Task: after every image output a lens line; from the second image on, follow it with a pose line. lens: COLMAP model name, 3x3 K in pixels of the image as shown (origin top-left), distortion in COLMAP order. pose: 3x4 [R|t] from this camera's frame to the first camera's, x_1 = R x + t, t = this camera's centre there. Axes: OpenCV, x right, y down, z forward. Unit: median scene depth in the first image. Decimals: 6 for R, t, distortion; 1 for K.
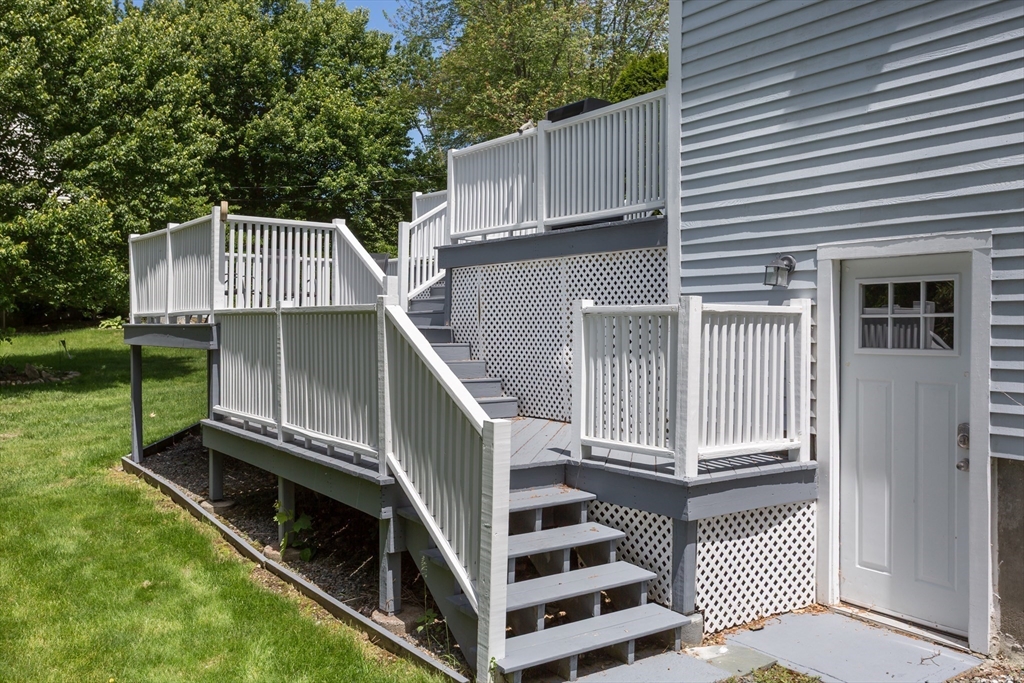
lens RADIAL K [[852.9, 0, 511.0], [0, 852.9, 338.0], [0, 0, 1]] dist [0.090861, 0.000146]
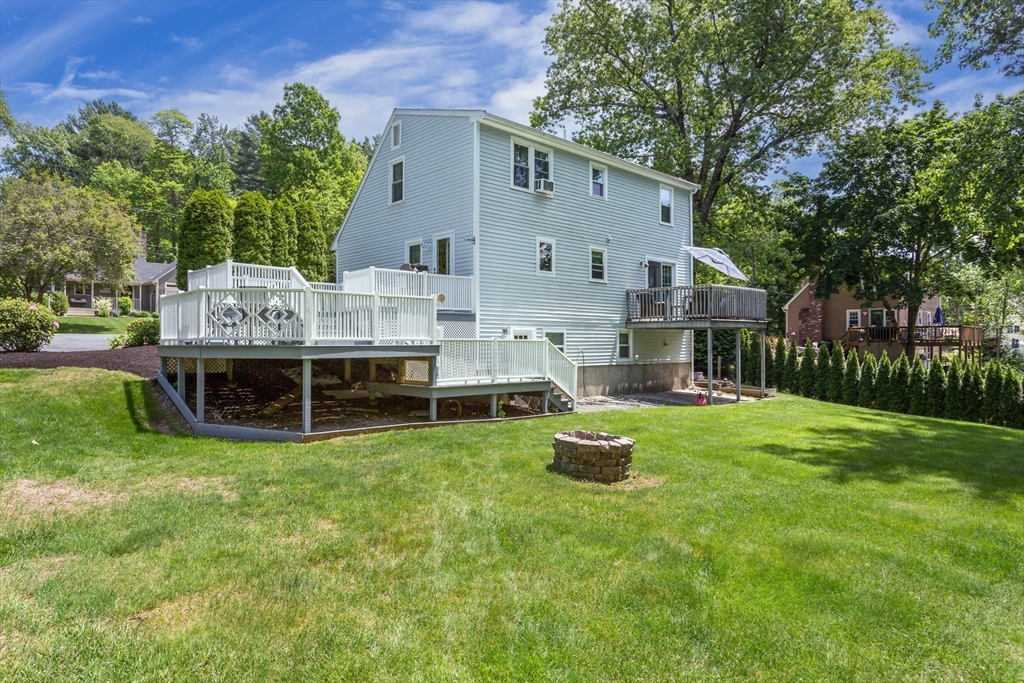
lens RADIAL K [[624.5, 0, 506.2], [0, 624.5, 341.8], [0, 0, 1]] dist [-0.008764, -0.000197]
pose [[-0.139898, -0.002725, 0.990162, -2.802284], [0.021522, 0.999752, 0.005792, -0.047120], [-0.989932, 0.022120, -0.139804, 1.469677]]
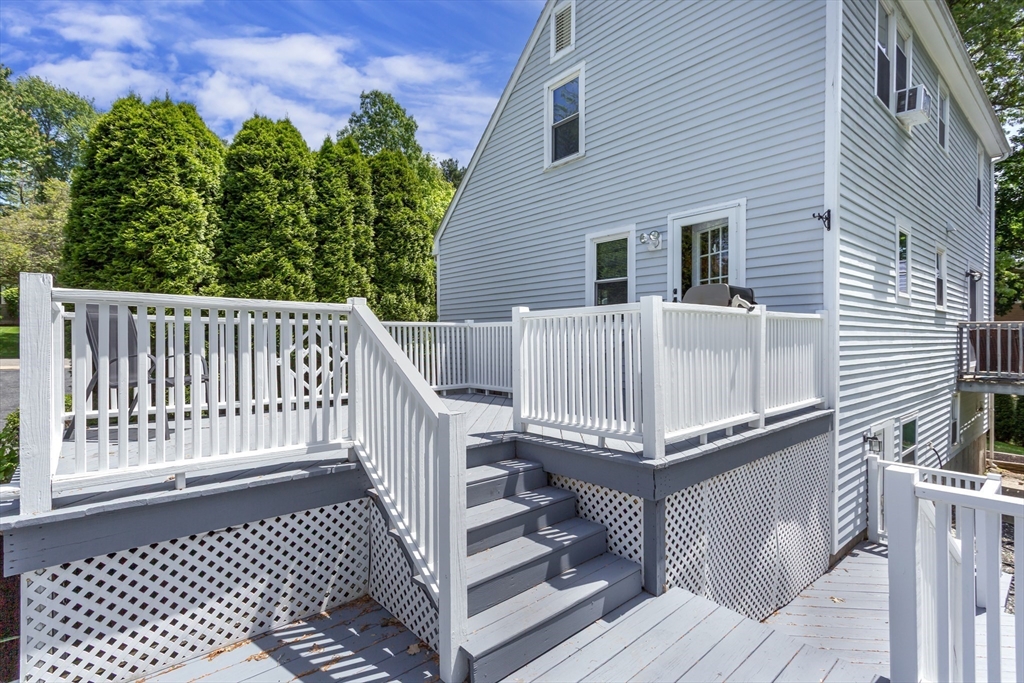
lens RADIAL K [[502.9, 0, 517.0], [0, 502.9, 340.1], [0, 0, 1]] dist [0.001196, 0.000123]
pose [[-0.093292, -0.010244, 0.995586, -0.694542], [0.020528, 0.999715, 0.012210, -0.319714], [-0.995427, 0.021577, -0.093055, 1.852607]]
